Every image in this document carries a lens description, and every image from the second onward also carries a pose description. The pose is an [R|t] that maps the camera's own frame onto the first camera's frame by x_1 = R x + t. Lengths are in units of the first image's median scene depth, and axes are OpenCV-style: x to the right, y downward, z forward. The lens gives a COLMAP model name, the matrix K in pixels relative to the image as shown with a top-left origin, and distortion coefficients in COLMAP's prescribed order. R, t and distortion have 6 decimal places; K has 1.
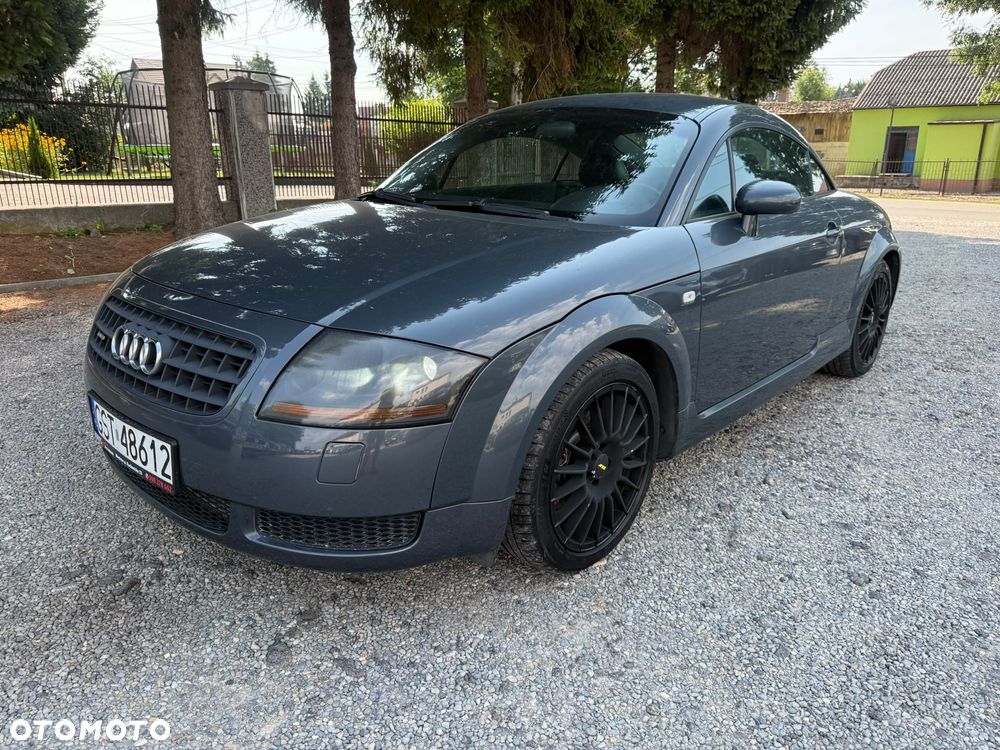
lens RADIAL K [[730.9, 0, 495.1], [0, 730.9, 370.5], [0, 0, 1]] dist [0.003430, -0.001238]
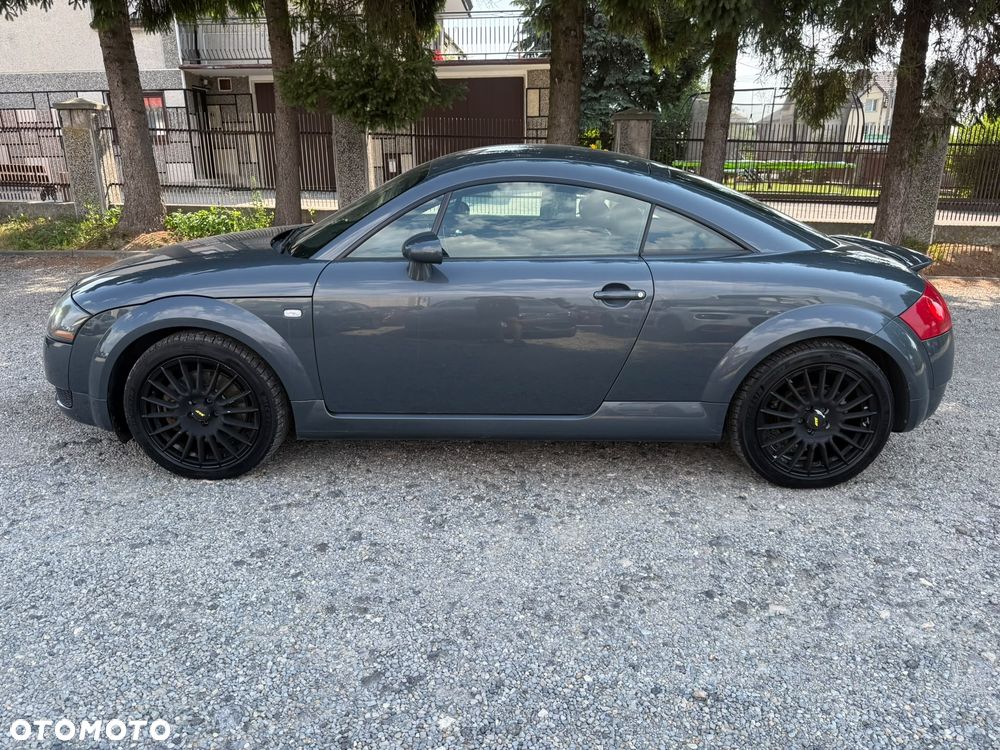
lens RADIAL K [[730.9, 0, 496.8], [0, 730.9, 382.6], [0, 0, 1]] dist [0.003430, -0.001238]
pose [[0.658866, 0.228563, -0.716697, 1.198171], [-0.232739, 0.967916, 0.094720, -0.148048], [0.715352, 0.104396, 0.690922, 0.323079]]
